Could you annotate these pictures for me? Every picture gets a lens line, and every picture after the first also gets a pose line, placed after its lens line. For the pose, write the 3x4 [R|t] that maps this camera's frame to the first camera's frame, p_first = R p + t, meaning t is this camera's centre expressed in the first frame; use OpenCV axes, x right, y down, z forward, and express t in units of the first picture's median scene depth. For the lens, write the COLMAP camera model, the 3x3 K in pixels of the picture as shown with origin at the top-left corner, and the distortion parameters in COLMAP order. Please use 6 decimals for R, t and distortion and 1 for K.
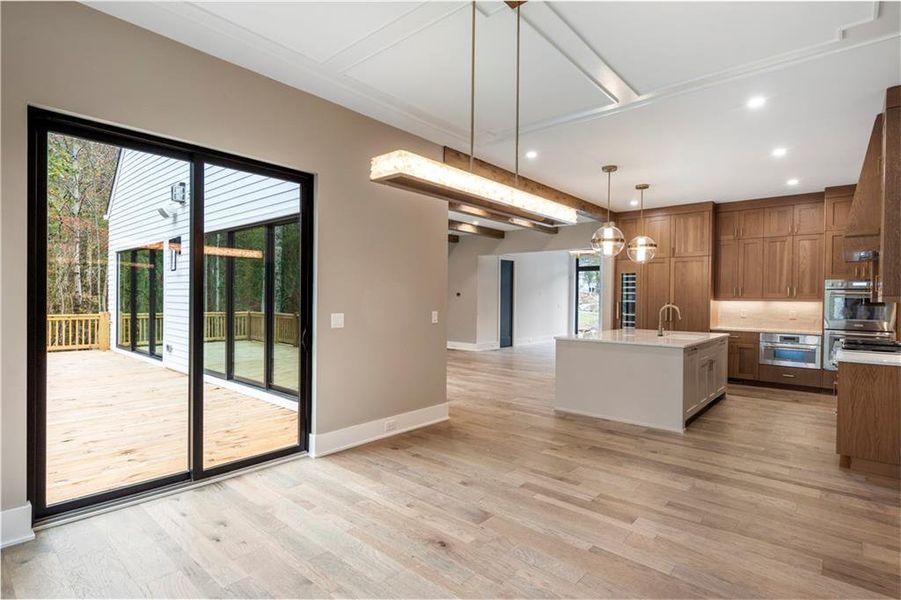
lens RADIAL K [[449.2, 0, 446.0], [0, 449.2, 301.1], [0, 0, 1]] dist [0.000268, -0.000062]
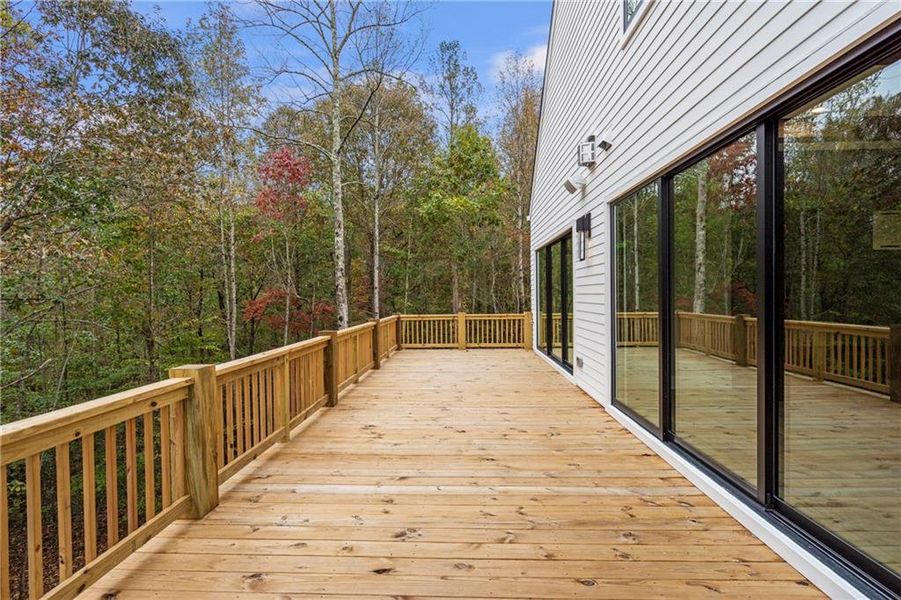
lens RADIAL K [[409.3, 0, 446.4], [0, 409.3, 302.0], [0, 0, 1]] dist [0.001386, -0.000355]
pose [[0.619984, -0.010783, -0.784541, -0.160735], [0.012078, 0.999918, -0.004198, 0.004048], [0.784522, -0.006873, 0.620063, 0.303300]]
